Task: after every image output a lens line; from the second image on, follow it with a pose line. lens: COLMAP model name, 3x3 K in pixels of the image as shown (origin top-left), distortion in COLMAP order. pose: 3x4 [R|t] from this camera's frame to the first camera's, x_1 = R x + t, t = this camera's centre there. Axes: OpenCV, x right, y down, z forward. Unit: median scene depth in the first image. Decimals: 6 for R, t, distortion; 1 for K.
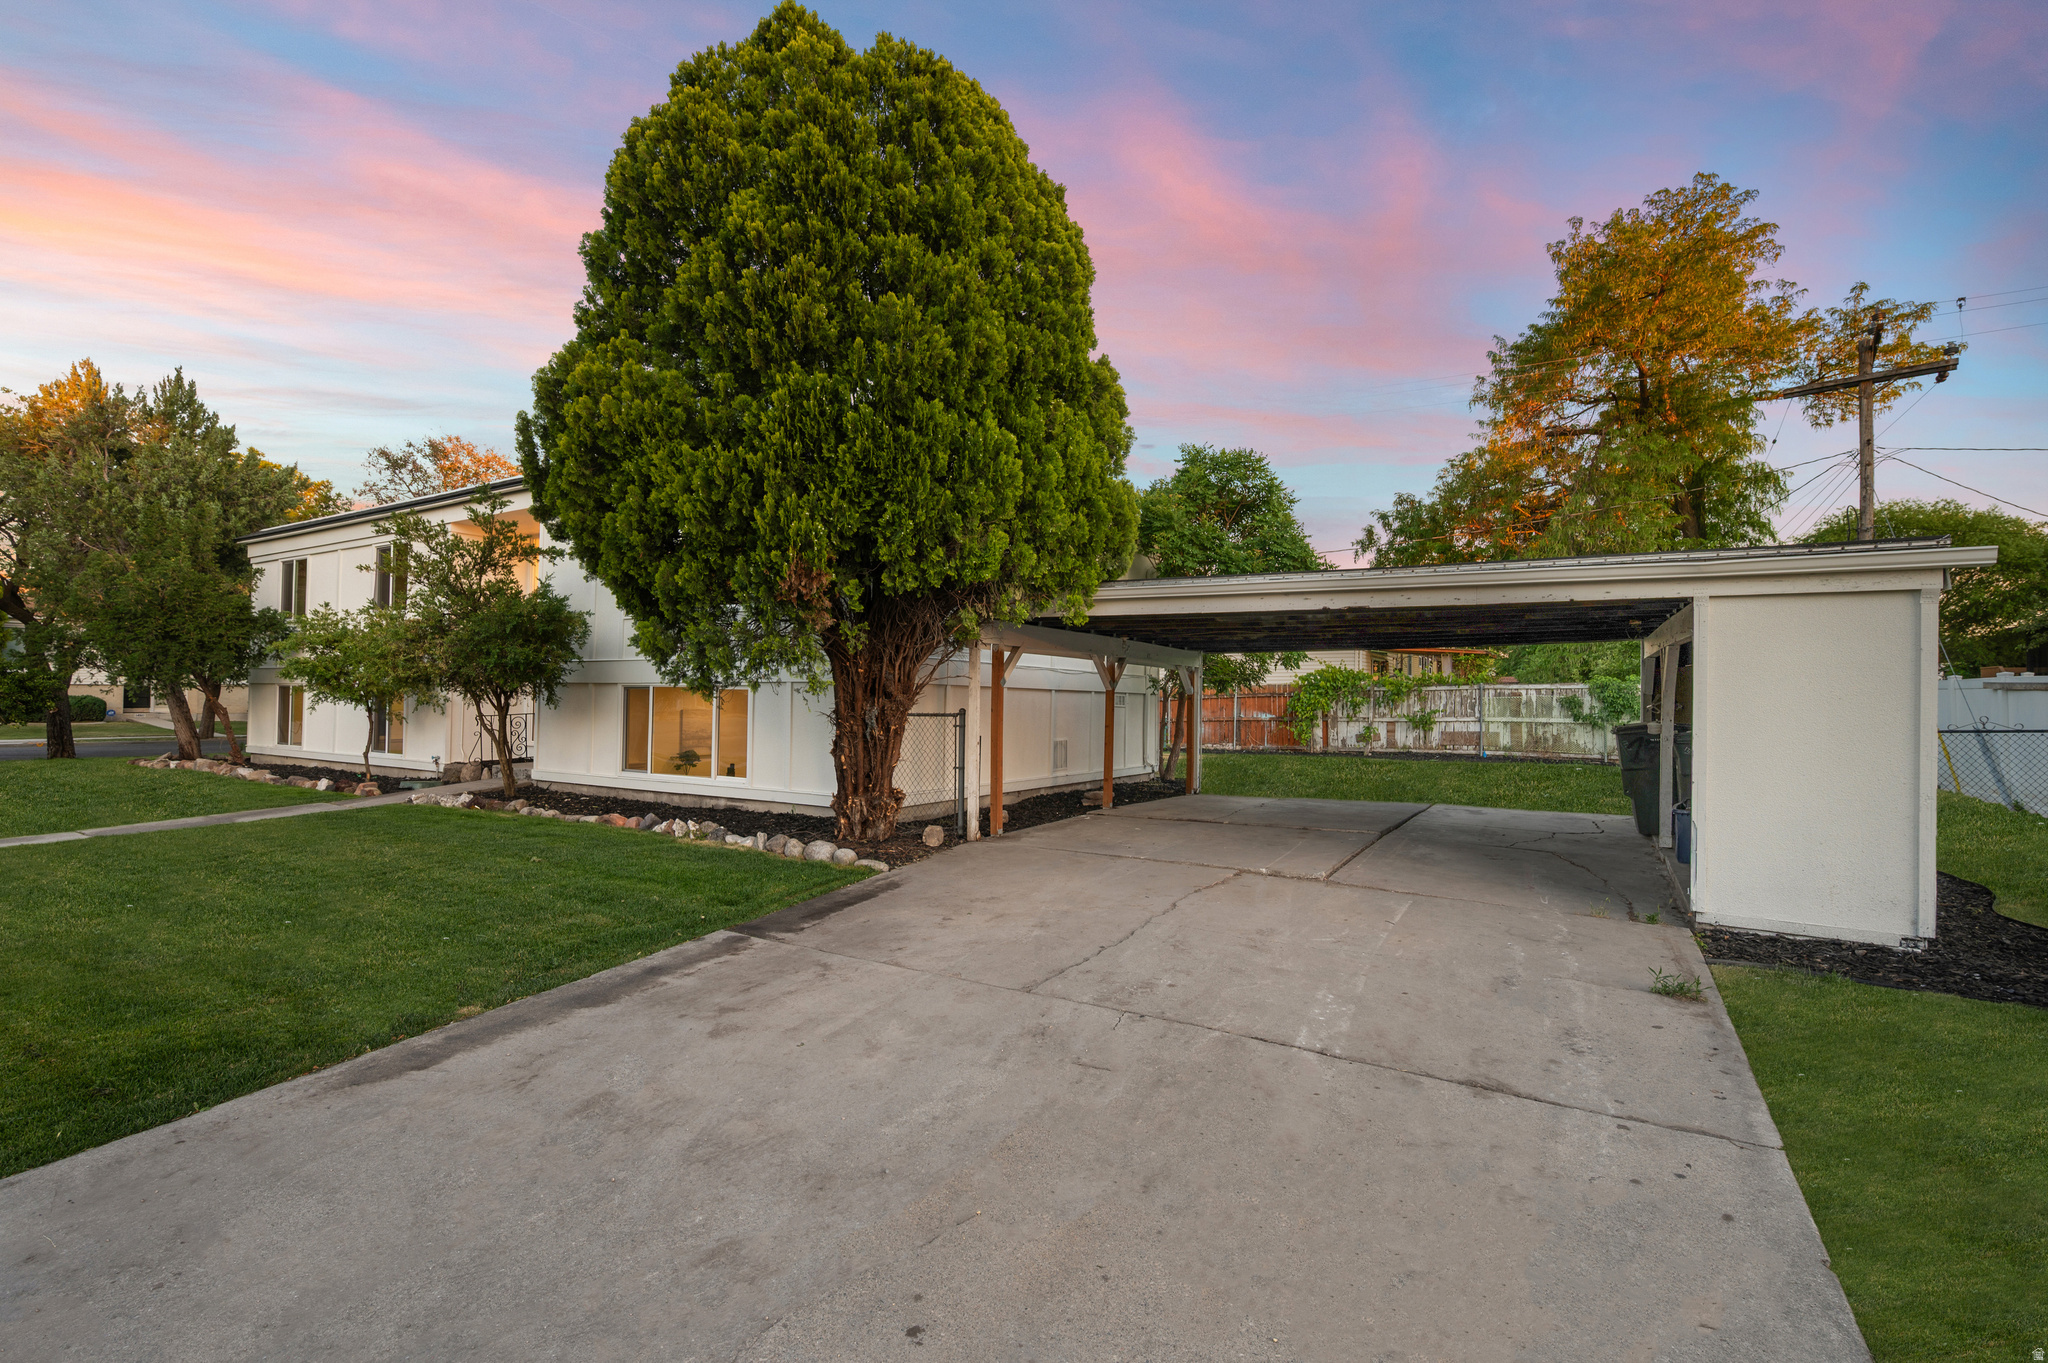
lens RADIAL K [[872.0, 0, 1024.0], [0, 872.0, 681.5], [0, 0, 1]] dist [-0.000470, -0.000004]
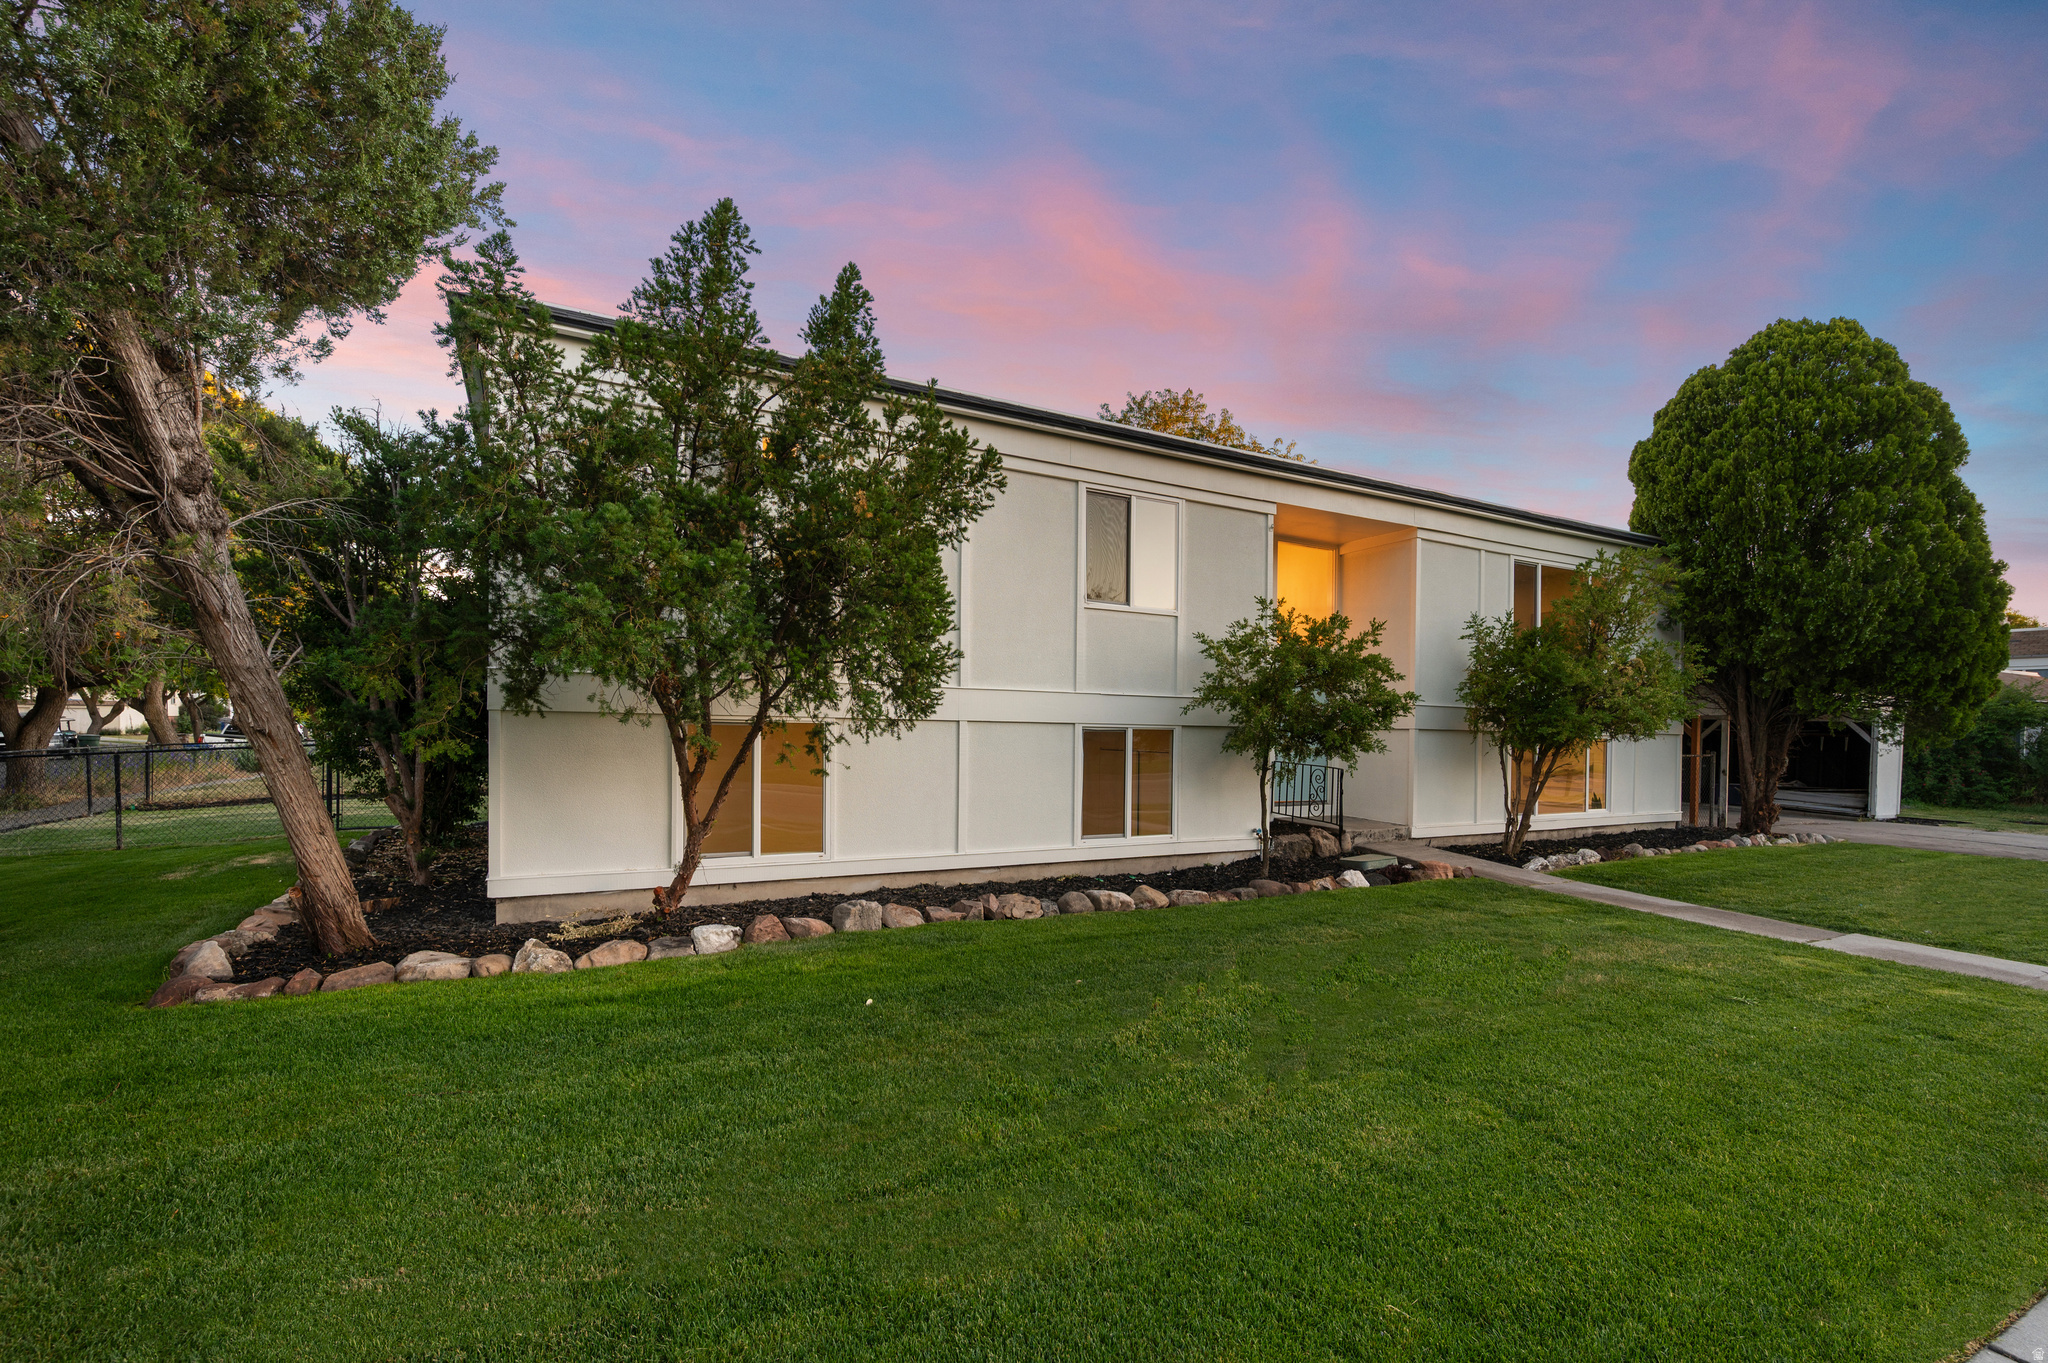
lens RADIAL K [[848.7, 0, 1027.9], [0, 848.7, 747.1], [0, 0, 1]] dist [-0.000104, 0.000007]
pose [[0.543669, -0.014301, 0.839178, -1.150971], [-0.022572, 0.999244, 0.031653, 0.001392], [-0.838996, -0.036151, 0.542935, 0.666016]]
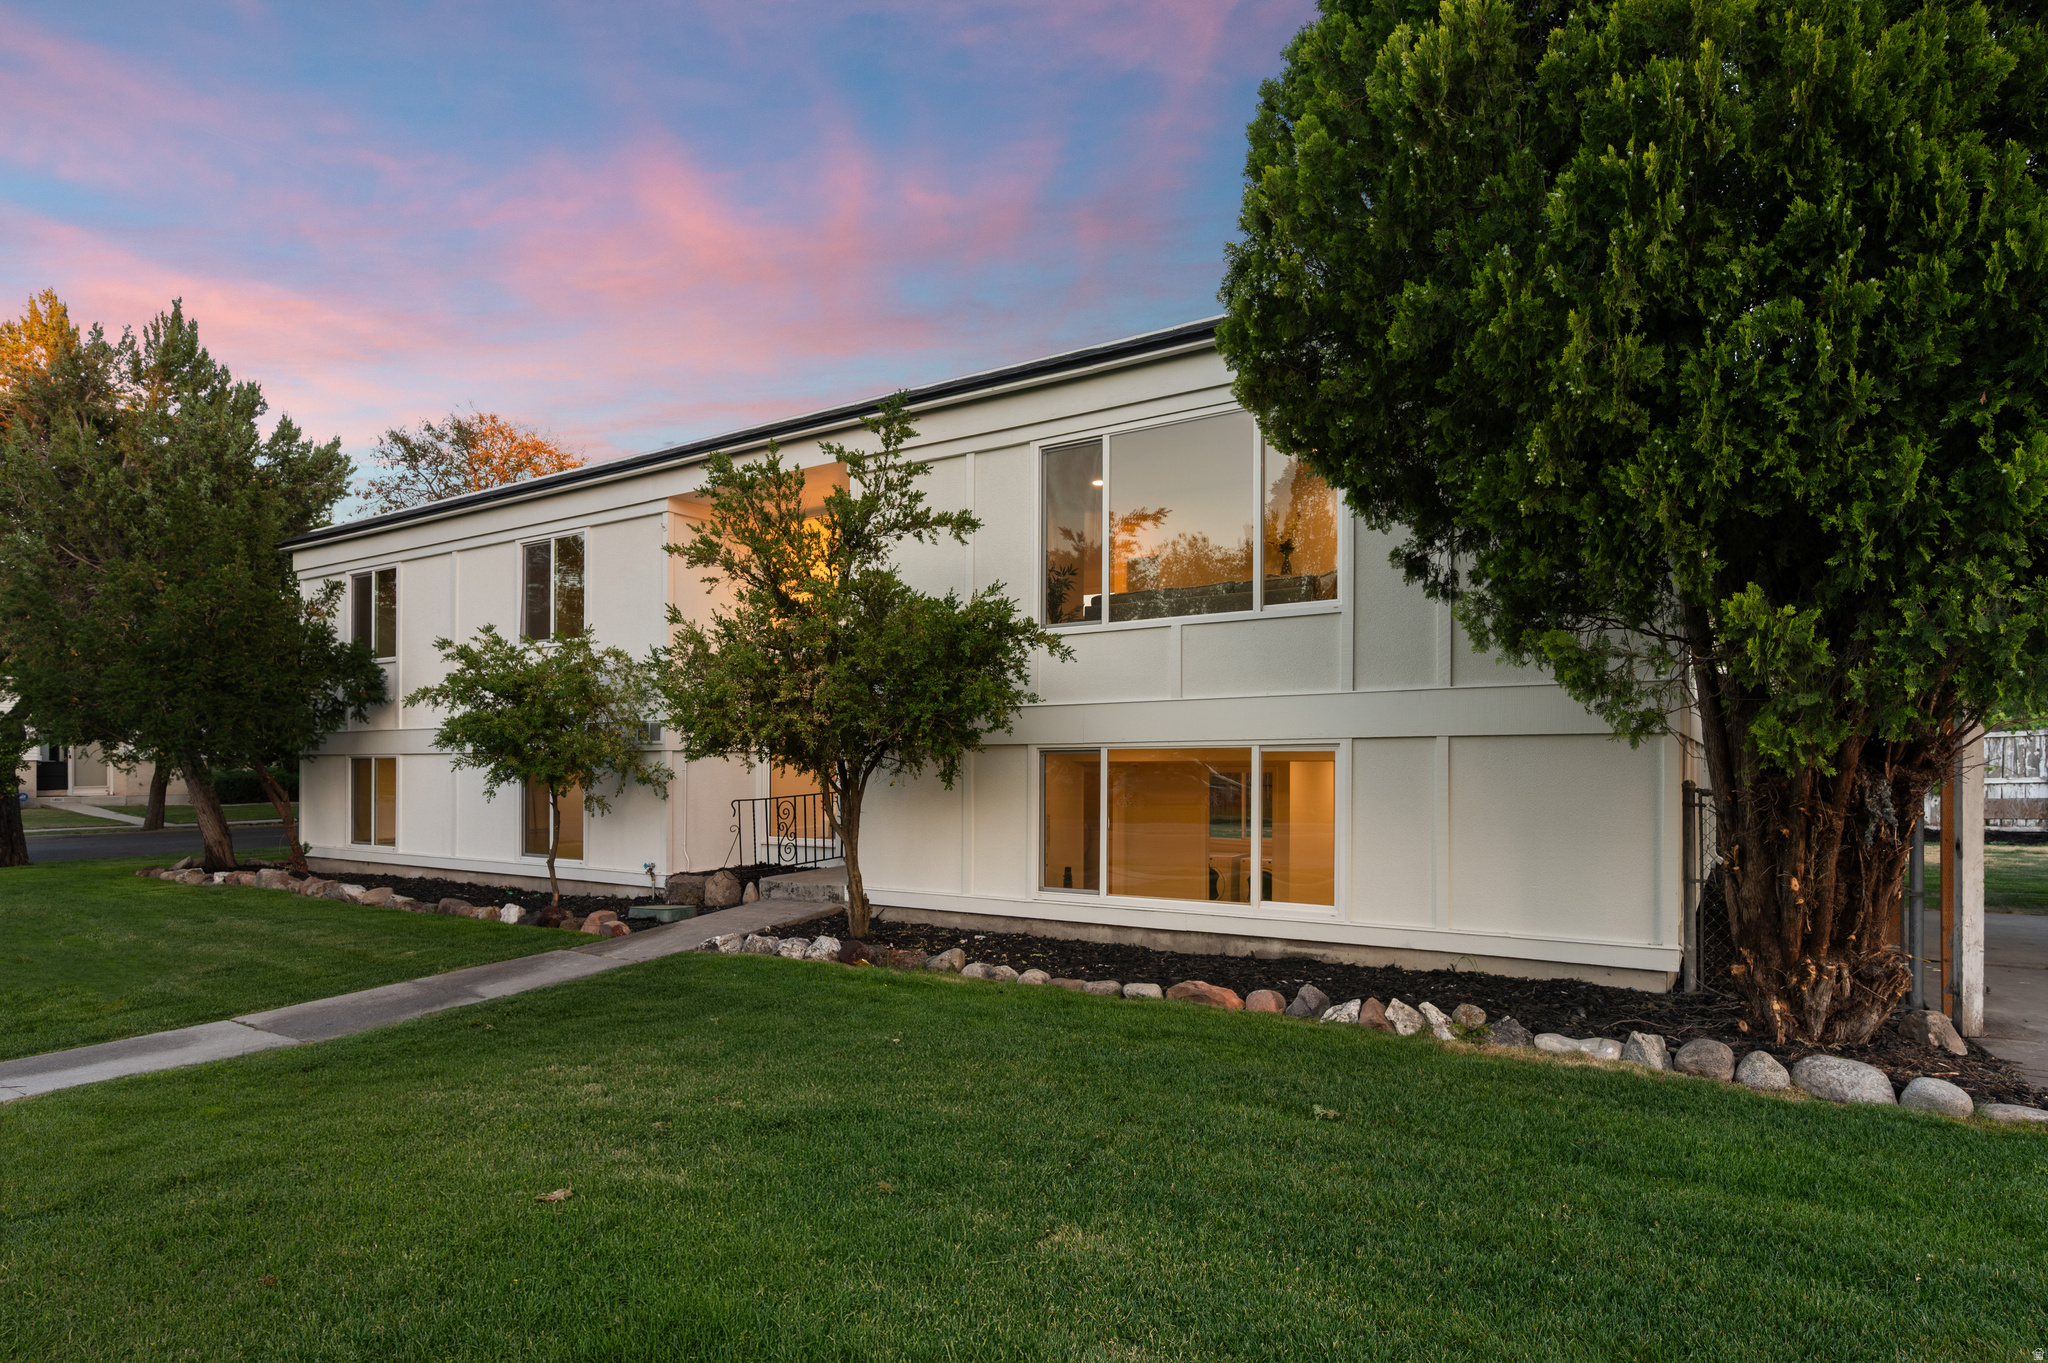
lens RADIAL K [[1076.7, 0, 1029.1], [0, 1076.7, 755.2], [0, 0, 1]] dist [0.000415, -0.000447]
pose [[0.999420, -0.015800, -0.030167, -0.314682], [0.016261, 0.999754, 0.015084, -0.001186], [0.029921, -0.015566, 0.999431, 0.185099]]
